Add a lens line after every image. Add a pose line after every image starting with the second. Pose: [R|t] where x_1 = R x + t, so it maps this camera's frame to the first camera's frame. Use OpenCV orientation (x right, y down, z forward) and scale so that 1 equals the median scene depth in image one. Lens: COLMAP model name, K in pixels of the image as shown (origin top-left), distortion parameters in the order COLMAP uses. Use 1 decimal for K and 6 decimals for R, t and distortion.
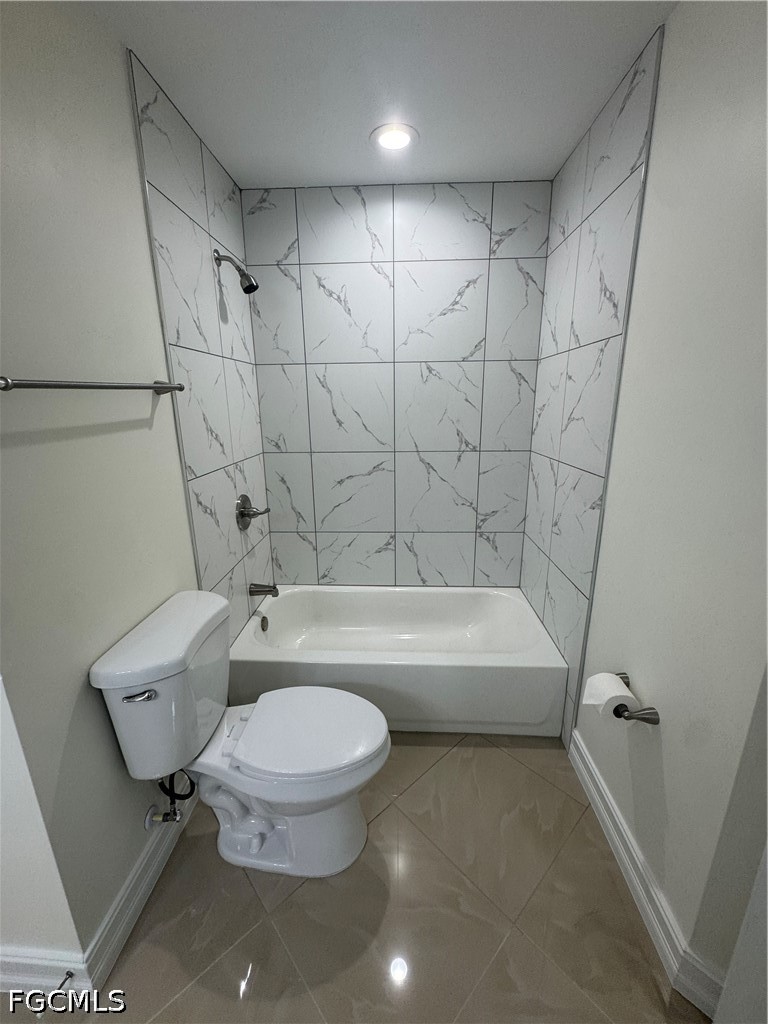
lens RADIAL K [[409.2, 0, 383.6], [0, 409.2, 510.4], [0, 0, 1]] dist [-0.000340, 0.000208]
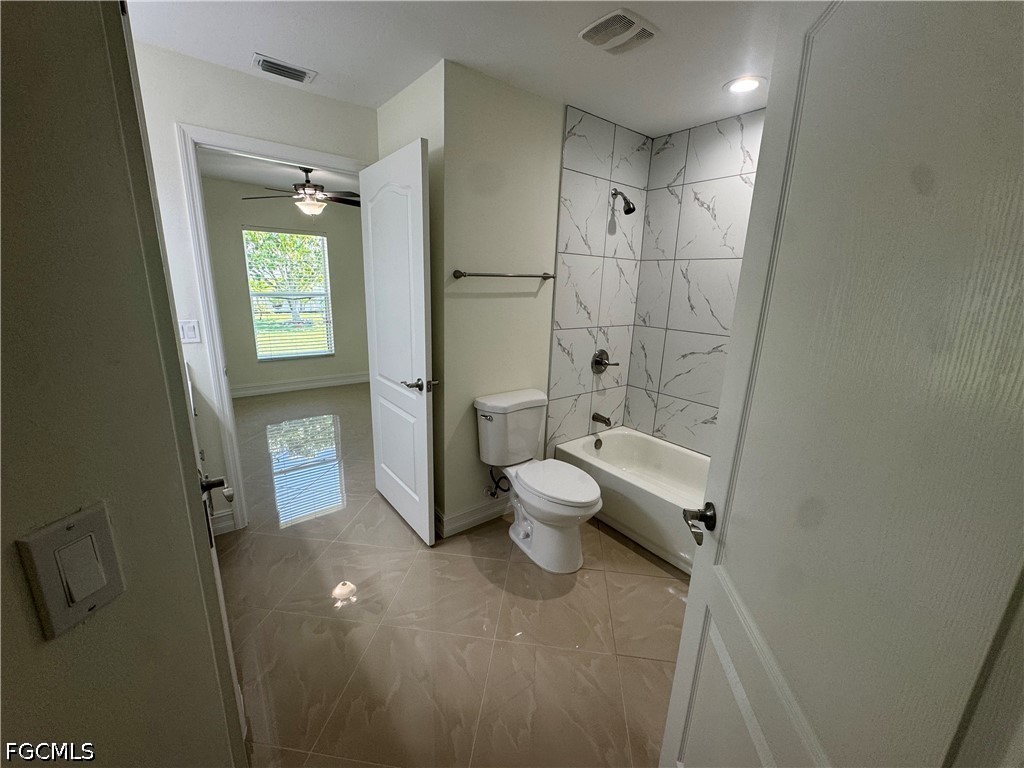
lens RADIAL K [[409.2, 0, 512.0], [0, 409.2, 384.0], [0, 0, 1]] dist [-0.000340, 0.000208]
pose [[0.645457, 0.217865, -0.732066, 0.537040], [-0.237874, 0.968128, 0.078386, 0.041900], [0.725811, 0.123545, 0.676709, -0.201551]]
